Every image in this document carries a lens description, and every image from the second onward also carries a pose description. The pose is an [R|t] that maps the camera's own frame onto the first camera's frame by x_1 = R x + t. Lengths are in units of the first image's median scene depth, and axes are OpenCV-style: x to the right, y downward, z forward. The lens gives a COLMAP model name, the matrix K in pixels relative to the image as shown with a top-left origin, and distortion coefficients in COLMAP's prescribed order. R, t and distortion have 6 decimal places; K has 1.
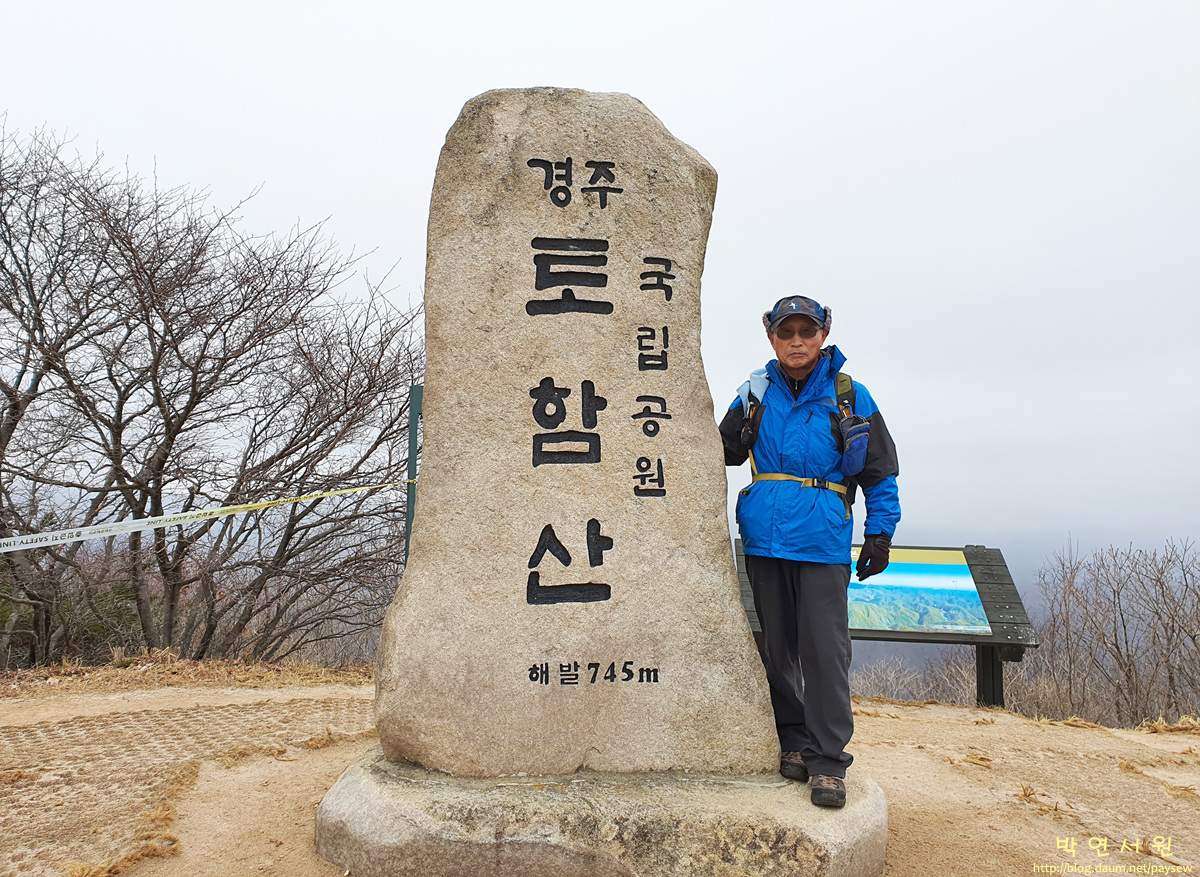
lens RADIAL K [[934.0, 0, 600.0], [0, 934.0, 438.5], [0, 0, 1]] dist [0.187150, -0.595532]
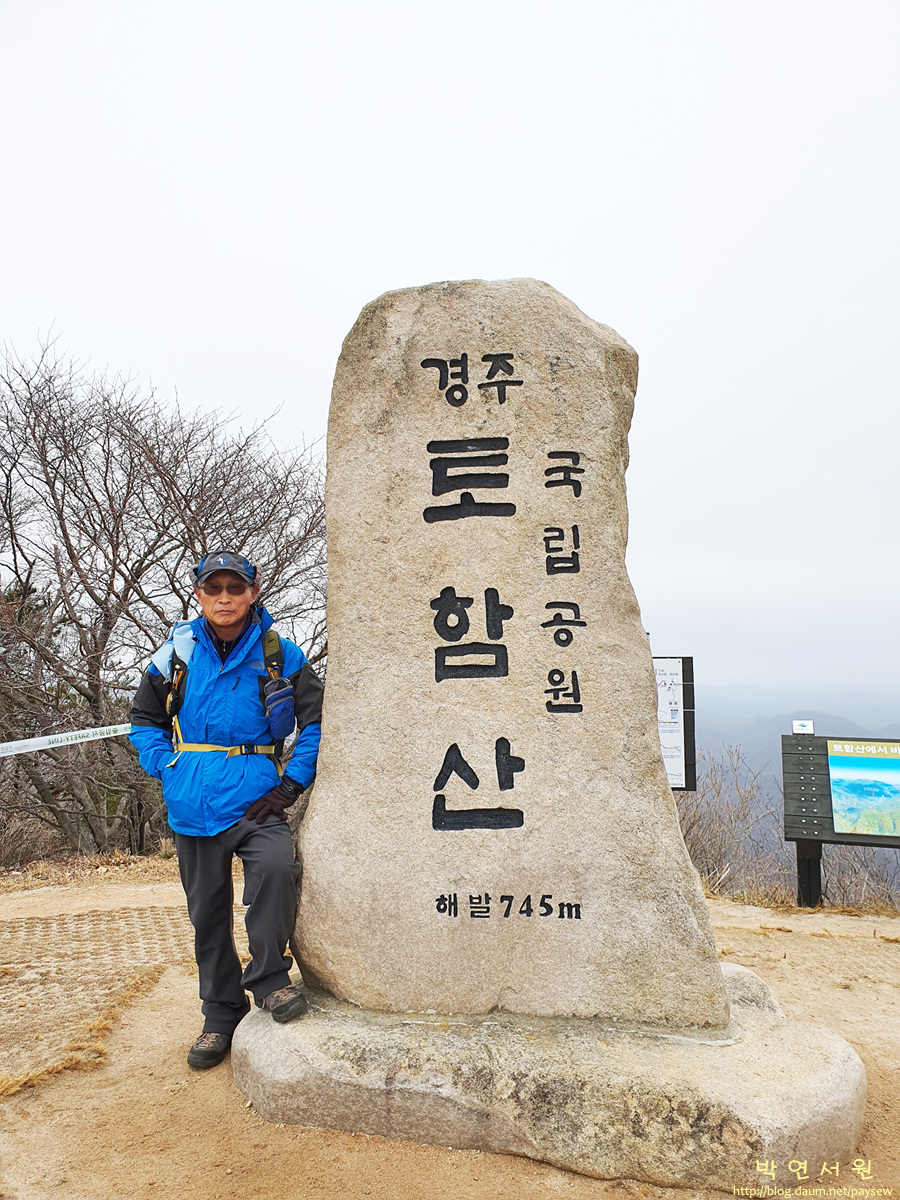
lens RADIAL K [[898.3, 0, 458.9], [0, 898.3, 607.5], [0, 0, 1]] dist [0.180365, -0.494967]
pose [[0.965780, -0.035599, -0.256906, 0.185808], [0.031270, 0.999292, -0.020919, -0.025252], [0.257469, 0.012170, 0.966210, 0.126239]]
